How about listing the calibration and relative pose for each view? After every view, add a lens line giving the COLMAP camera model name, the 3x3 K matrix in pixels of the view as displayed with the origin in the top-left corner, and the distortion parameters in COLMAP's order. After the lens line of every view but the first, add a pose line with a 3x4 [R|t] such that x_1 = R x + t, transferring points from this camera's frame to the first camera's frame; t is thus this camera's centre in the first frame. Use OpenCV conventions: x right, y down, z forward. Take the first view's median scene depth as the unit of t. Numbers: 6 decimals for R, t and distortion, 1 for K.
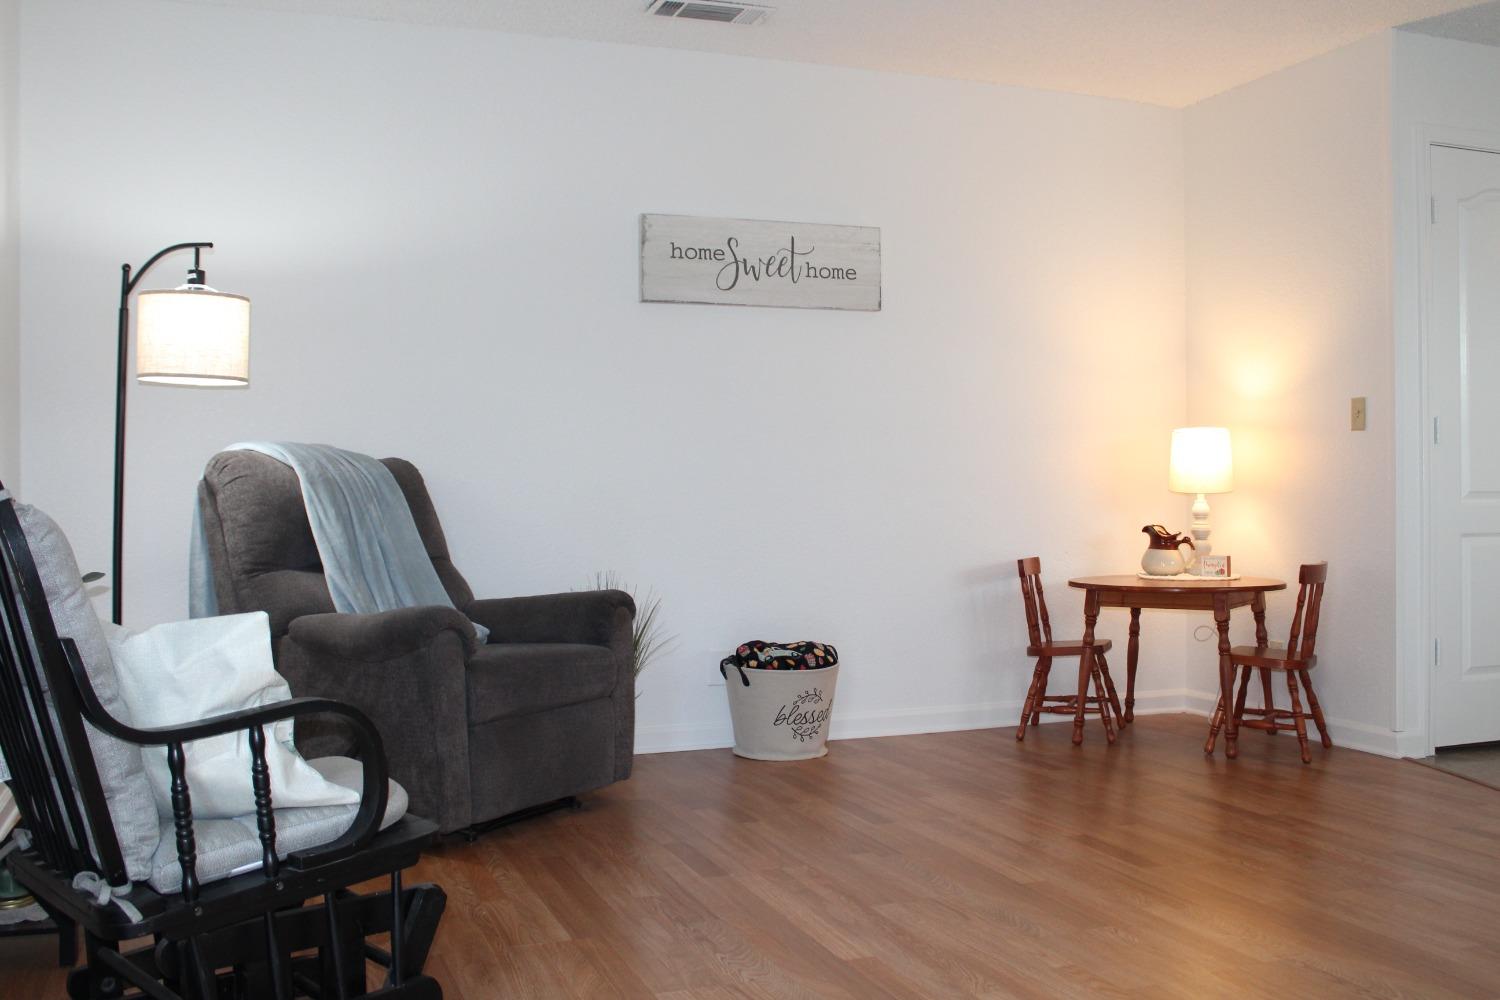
lens RADIAL K [[1493.5, 0, 750.0], [0, 1493.5, 500.0], [0, 0, 1]] dist [-0.008153, 0.006105]
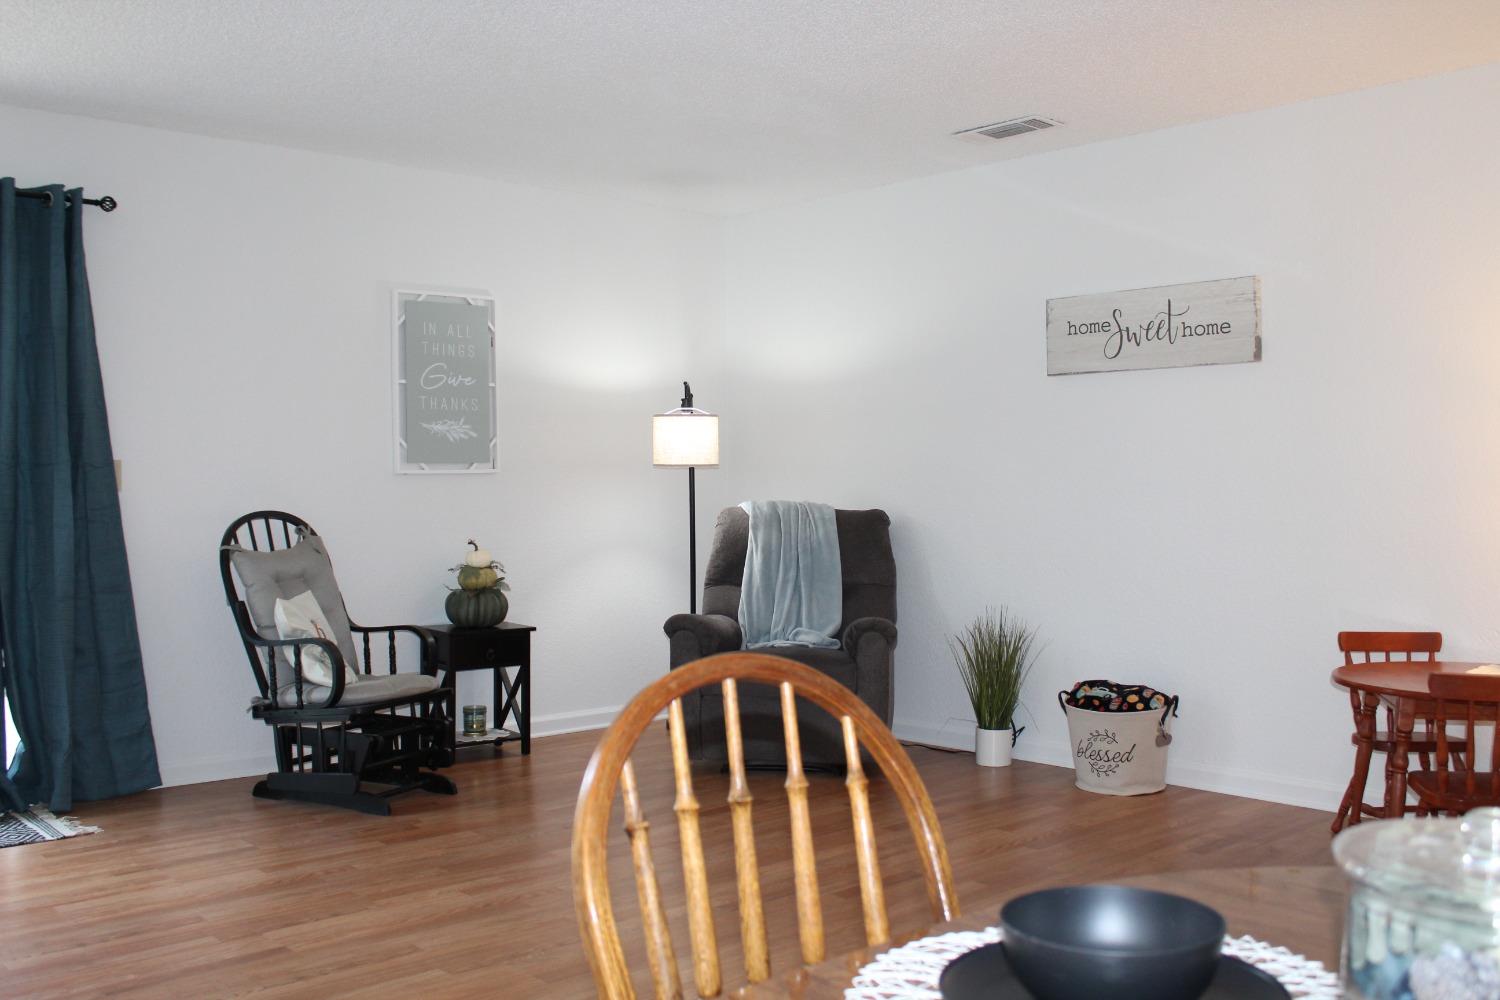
lens RADIAL K [[1493.5, 0, 750.0], [0, 1493.5, 500.0], [0, 0, 1]] dist [-0.008153, 0.006105]
pose [[0.338188, 0.021162, -0.940841, 0.922466], [-0.005512, 0.999775, 0.020507, -0.057260], [0.941063, -0.001749, 0.338228, 0.378365]]
